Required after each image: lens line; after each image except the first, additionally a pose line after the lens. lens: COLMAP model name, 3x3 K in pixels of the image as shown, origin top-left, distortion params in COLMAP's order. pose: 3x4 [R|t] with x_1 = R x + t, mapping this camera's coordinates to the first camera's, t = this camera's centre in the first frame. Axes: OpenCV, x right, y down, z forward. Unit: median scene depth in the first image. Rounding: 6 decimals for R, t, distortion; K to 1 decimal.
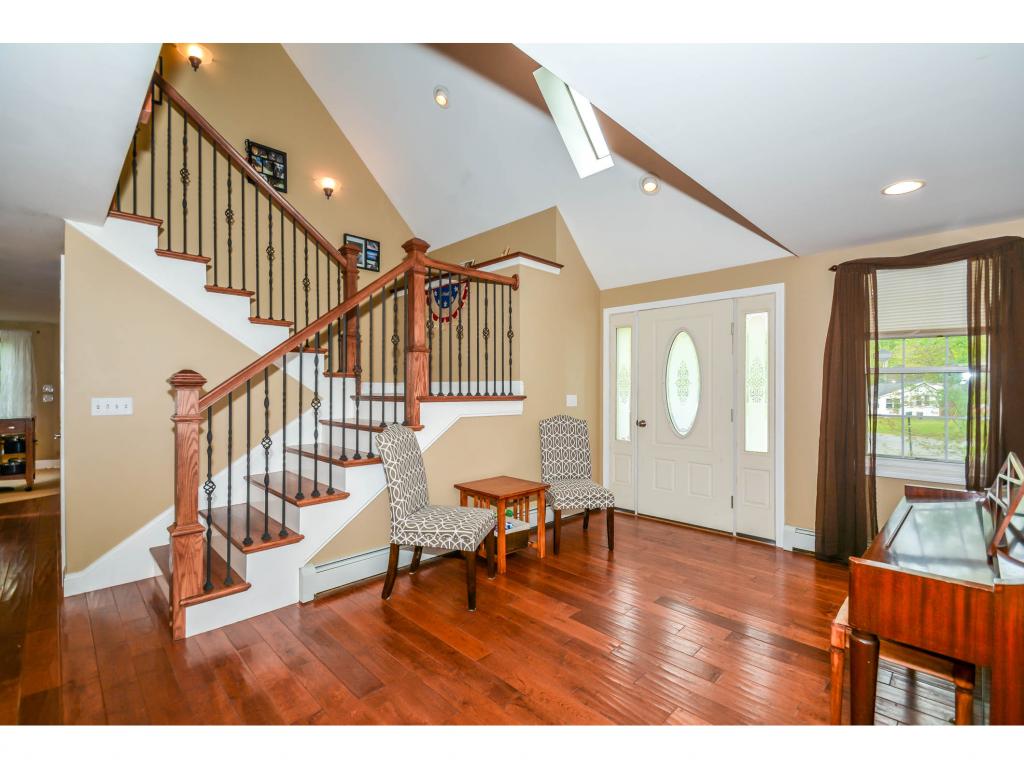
lens RADIAL K [[460.5, 0, 512.0], [0, 460.5, 384.0], [0, 0, 1]] dist [0.000082, 0.000059]
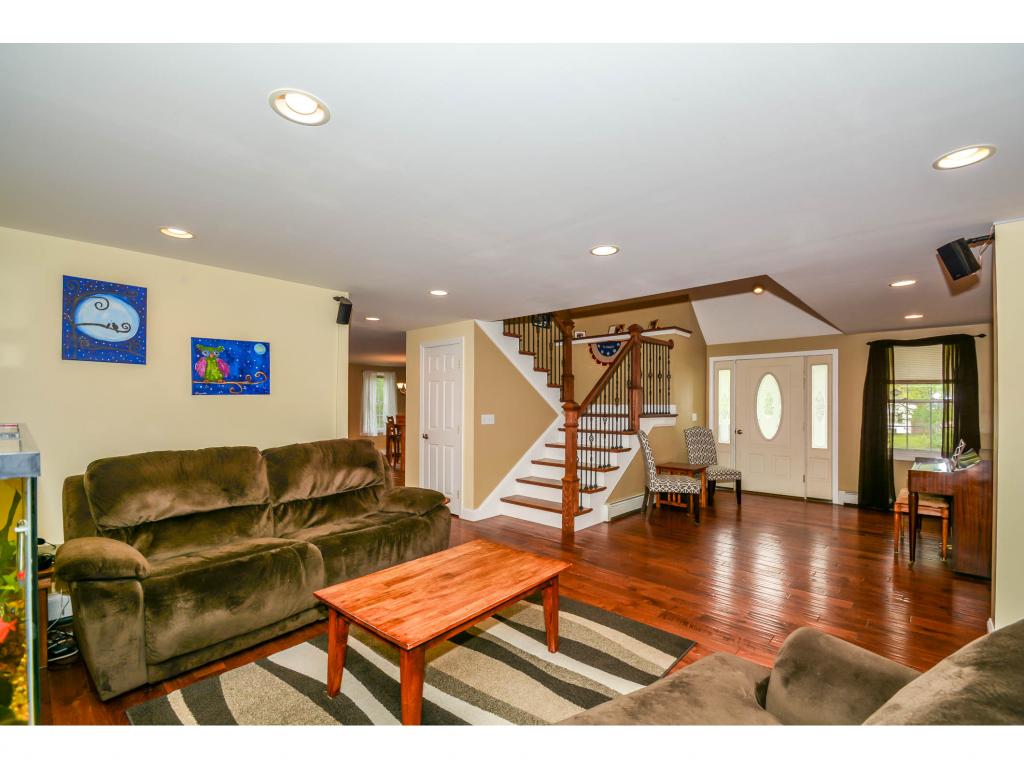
lens RADIAL K [[456.2, 0, 510.3], [0, 456.2, 398.4], [0, 0, 1]] dist [0.001043, 0.000044]
pose [[0.999538, 0.004602, 0.030040, -0.678780], [-0.004448, 0.999977, -0.005197, -0.021265], [-0.030063, 0.005061, 0.999535, -0.661405]]
